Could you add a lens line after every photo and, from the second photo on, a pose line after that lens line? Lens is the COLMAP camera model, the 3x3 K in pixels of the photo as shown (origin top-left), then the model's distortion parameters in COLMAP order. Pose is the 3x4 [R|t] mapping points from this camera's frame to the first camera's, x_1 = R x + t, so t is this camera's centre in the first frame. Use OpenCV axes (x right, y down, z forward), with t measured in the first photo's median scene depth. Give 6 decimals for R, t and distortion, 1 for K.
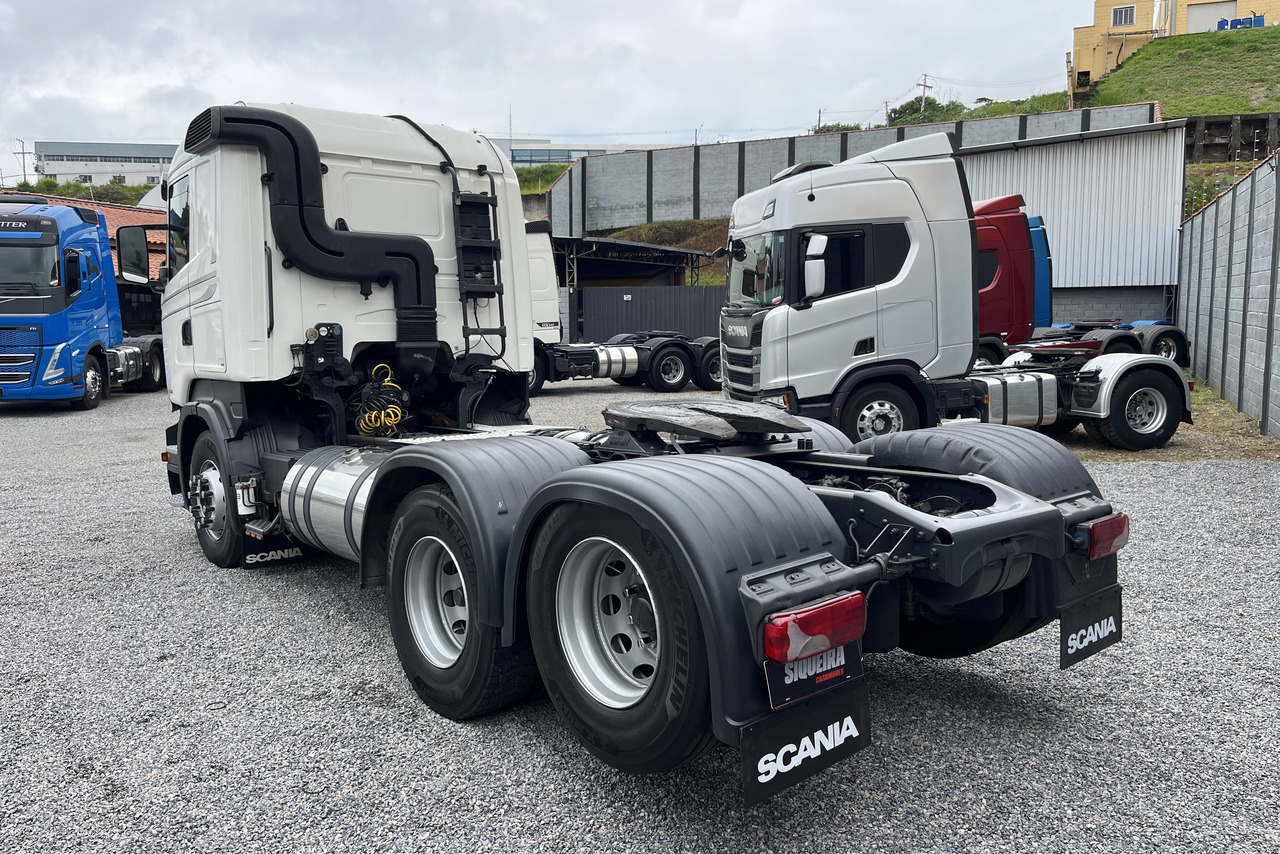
lens RADIAL K [[967.1, 0, 641.7], [0, 967.1, 425.4], [0, 0, 1]] dist [0.053205, -0.073305]
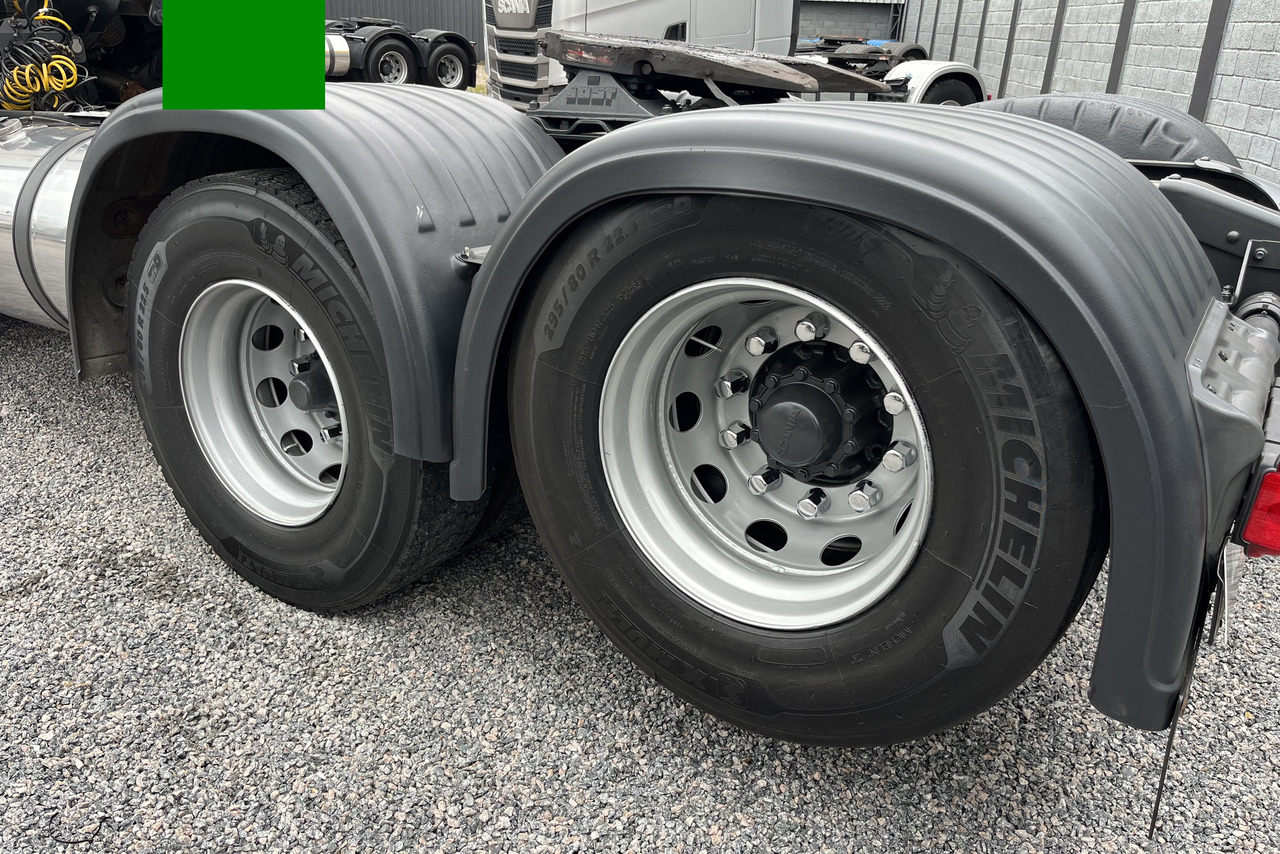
lens RADIAL K [[967.1, 0, 630.8], [0, 967.1, 418.0], [0, 0, 1]] dist [0.053205, -0.073305]
pose [[0.954103, -0.061786, 0.293037, -0.112375], [-0.017388, 0.965407, 0.260168, 0.031288], [-0.298974, -0.253323, 0.920023, 0.294082]]
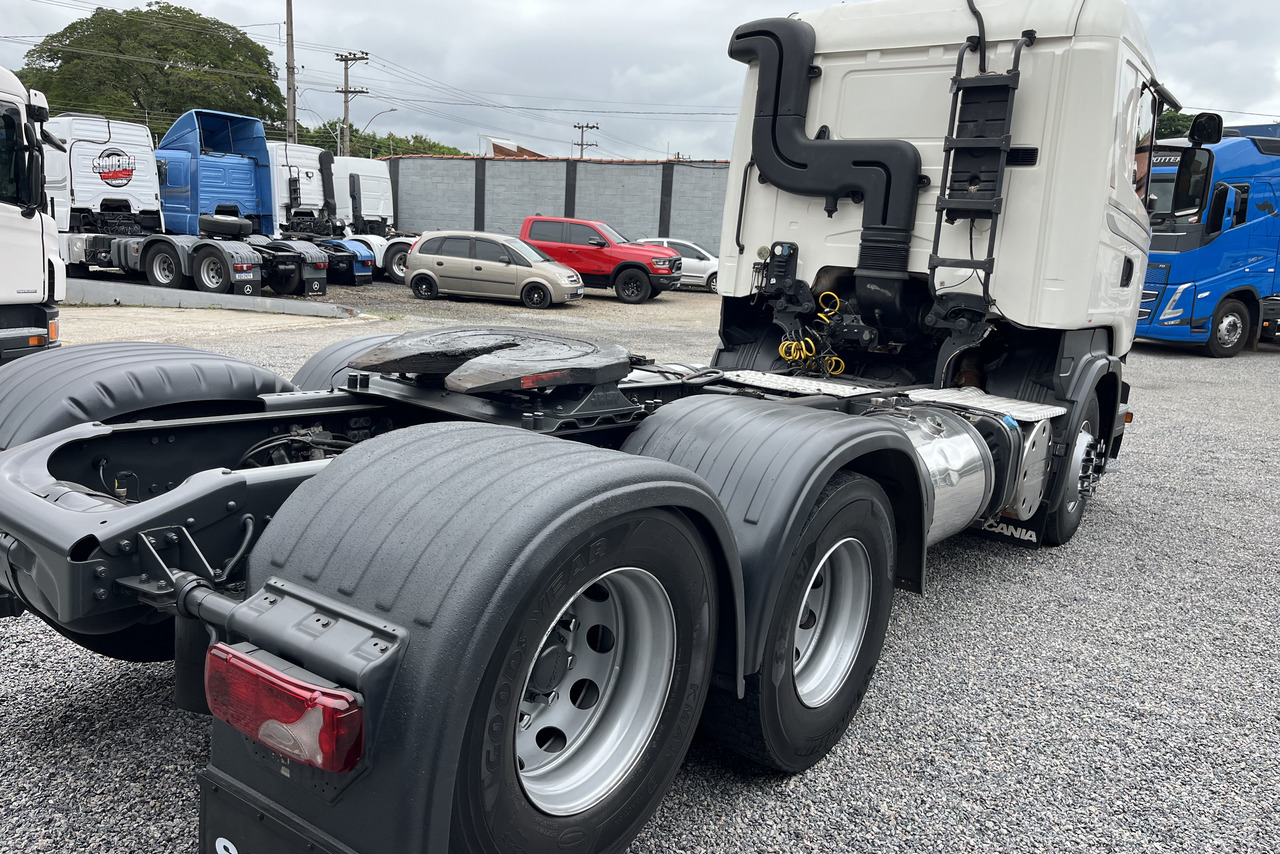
lens RADIAL K [[967.1, 0, 632.2], [0, 967.1, 422.7], [0, 0, 1]] dist [0.053205, -0.073305]
pose [[0.246766, 0.204658, -0.947218, 0.544183], [-0.159068, 0.972742, 0.168733, -0.067818], [0.955931, 0.109034, 0.272594, 0.602698]]
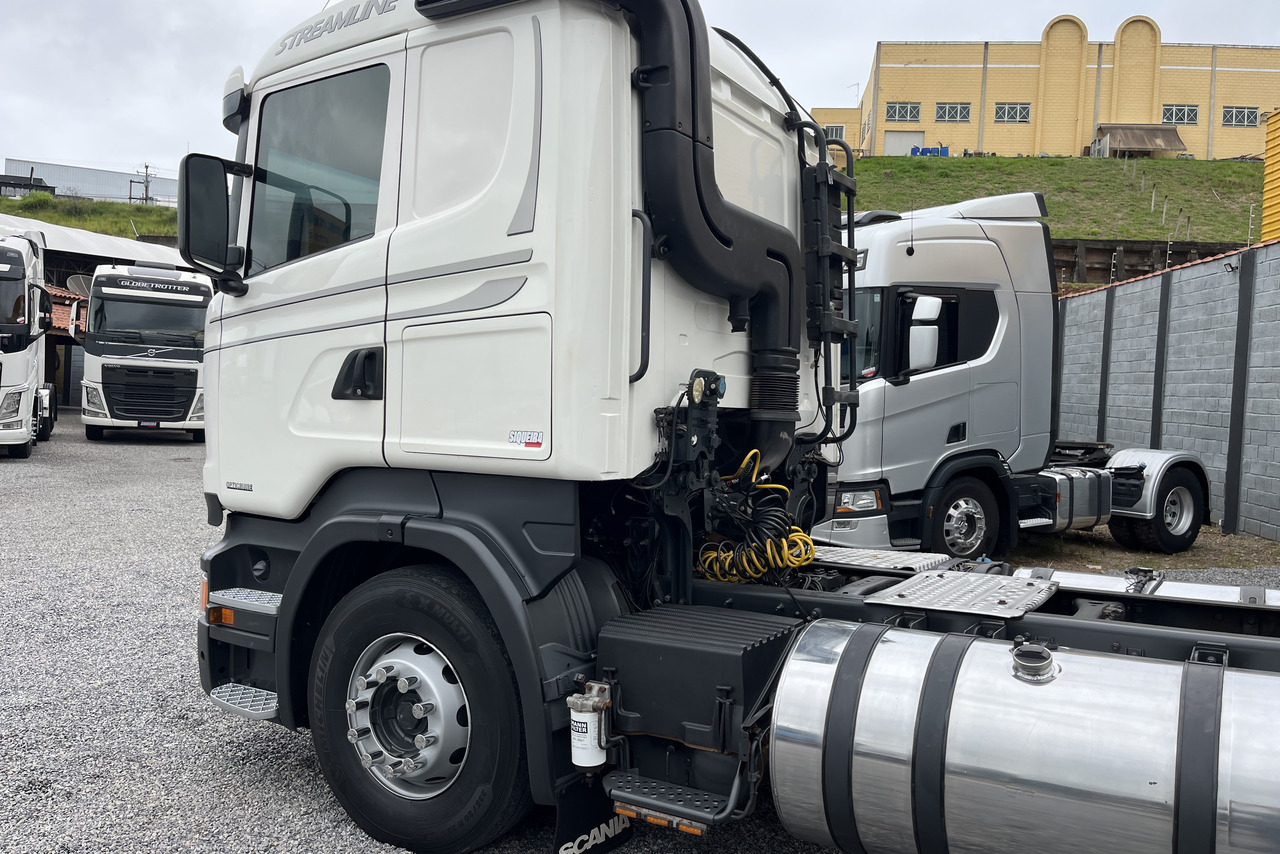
lens RADIAL K [[967.1, 0, 636.9], [0, 967.1, 433.7], [0, 0, 1]] dist [0.053205, -0.073305]
pose [[0.946856, 0.033102, 0.319951, -0.505782], [-0.011624, 0.997562, -0.068807, -0.033576], [-0.321449, 0.061431, 0.944932, 0.503758]]
